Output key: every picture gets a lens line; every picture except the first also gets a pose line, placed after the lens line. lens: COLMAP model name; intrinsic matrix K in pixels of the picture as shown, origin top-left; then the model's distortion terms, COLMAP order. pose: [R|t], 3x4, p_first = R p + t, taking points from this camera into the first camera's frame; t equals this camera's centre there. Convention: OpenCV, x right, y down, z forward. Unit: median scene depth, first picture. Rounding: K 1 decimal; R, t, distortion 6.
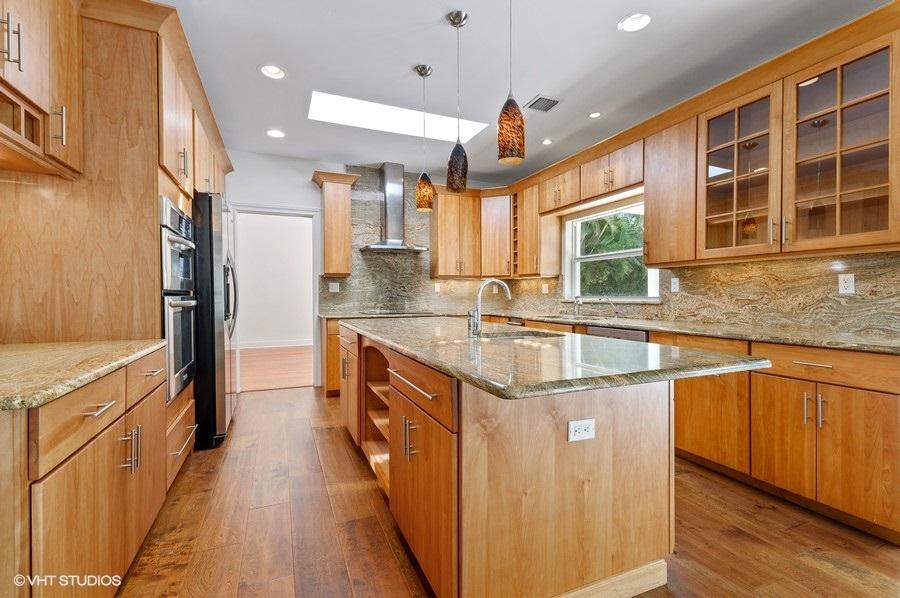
lens RADIAL K [[400.5, 0, 450.5], [0, 400.5, 296.9], [0, 0, 1]] dist [0.000083, 0.000654]
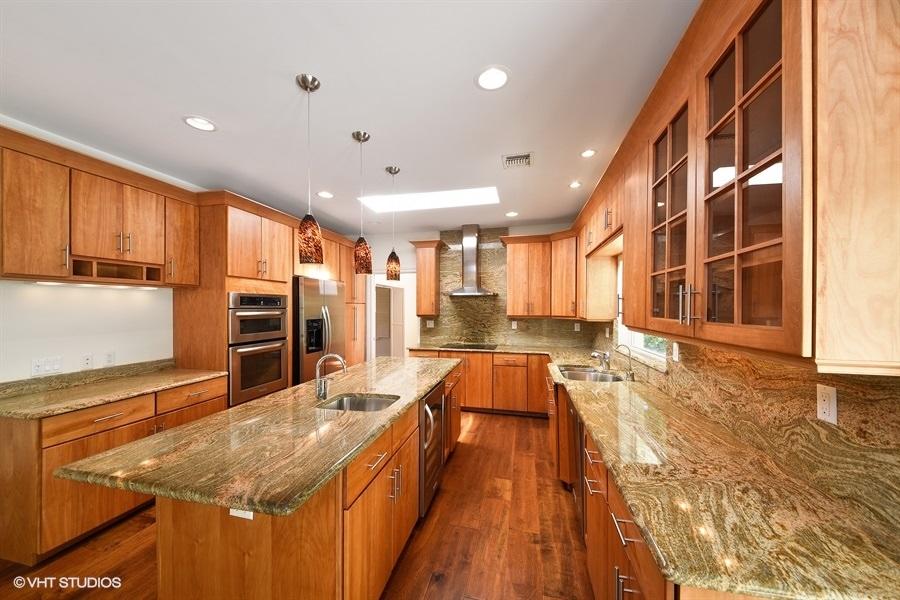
lens RADIAL K [[324.2, 0, 453.8], [0, 324.2, 308.0], [0, 0, 1]] dist [-0.008102, -0.003377]
pose [[0.811169, 0.004531, -0.584794, 0.426172], [-0.006000, 0.999982, -0.000575, -0.082150], [0.584780, 0.003975, 0.811182, 0.180704]]
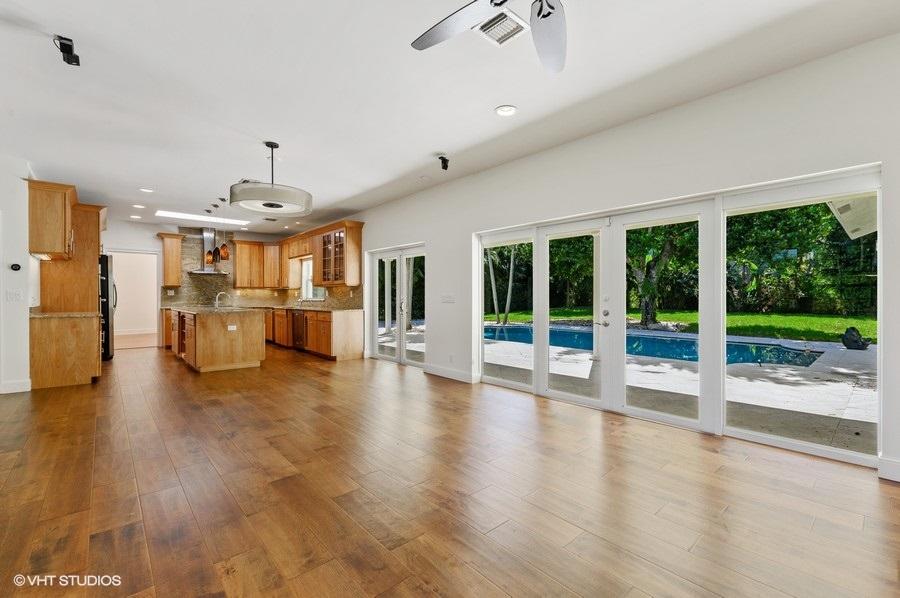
lens RADIAL K [[386.6, 0, 447.3], [0, 386.6, 297.8], [0, 0, 1]] dist [0.010700, 0.000113]
pose [[0.949959, 0.003310, 0.312357, 0.380292], [-0.002190, 0.999990, -0.003936, 0.003190], [-0.312367, 0.003055, 0.949957, -1.160736]]
